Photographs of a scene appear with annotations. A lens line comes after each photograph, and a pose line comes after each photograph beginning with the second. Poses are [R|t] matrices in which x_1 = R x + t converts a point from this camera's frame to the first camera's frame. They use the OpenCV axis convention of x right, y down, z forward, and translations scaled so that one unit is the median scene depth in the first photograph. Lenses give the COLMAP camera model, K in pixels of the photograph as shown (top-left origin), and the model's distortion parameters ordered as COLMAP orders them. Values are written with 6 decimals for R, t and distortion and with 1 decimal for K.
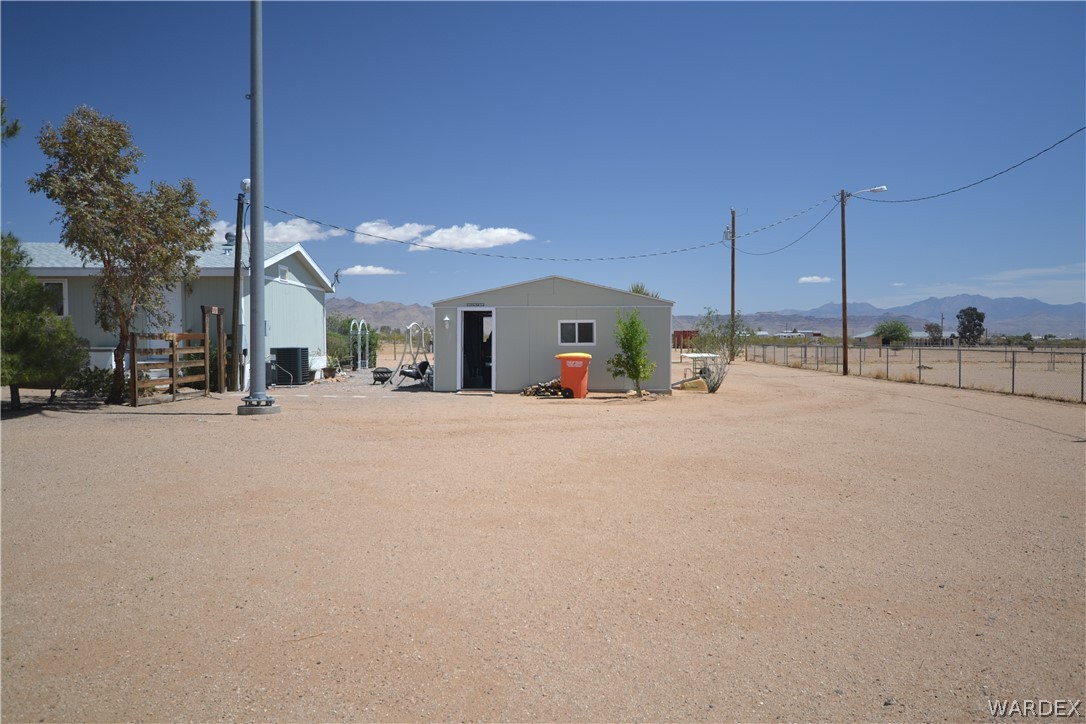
lens RADIAL K [[852.3, 0, 541.8], [0, 852.3, 362.4], [0, 0, 1]] dist [-0.001918, 0.050010]
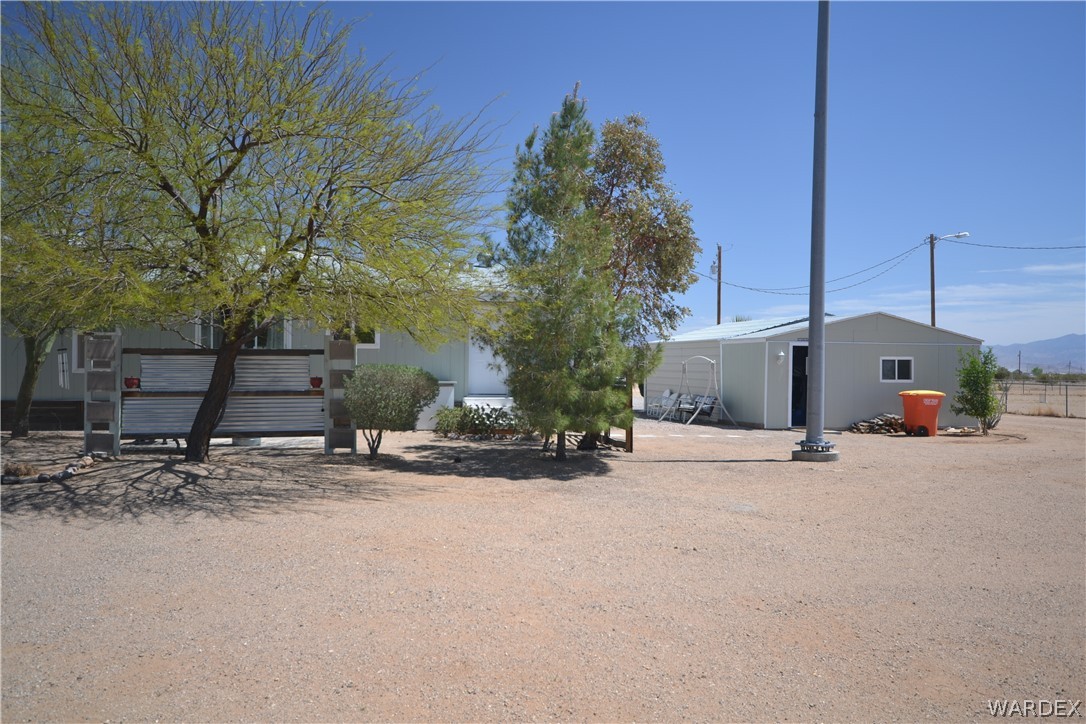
lens RADIAL K [[852.3, 0, 542.7], [0, 852.3, 363.1], [0, 0, 1]] dist [-0.001918, 0.050010]
pose [[0.977513, 0.011253, 0.210573, -0.574856], [-0.005086, 0.999543, -0.029804, -0.010422], [-0.210812, 0.028062, 0.977124, 0.110833]]
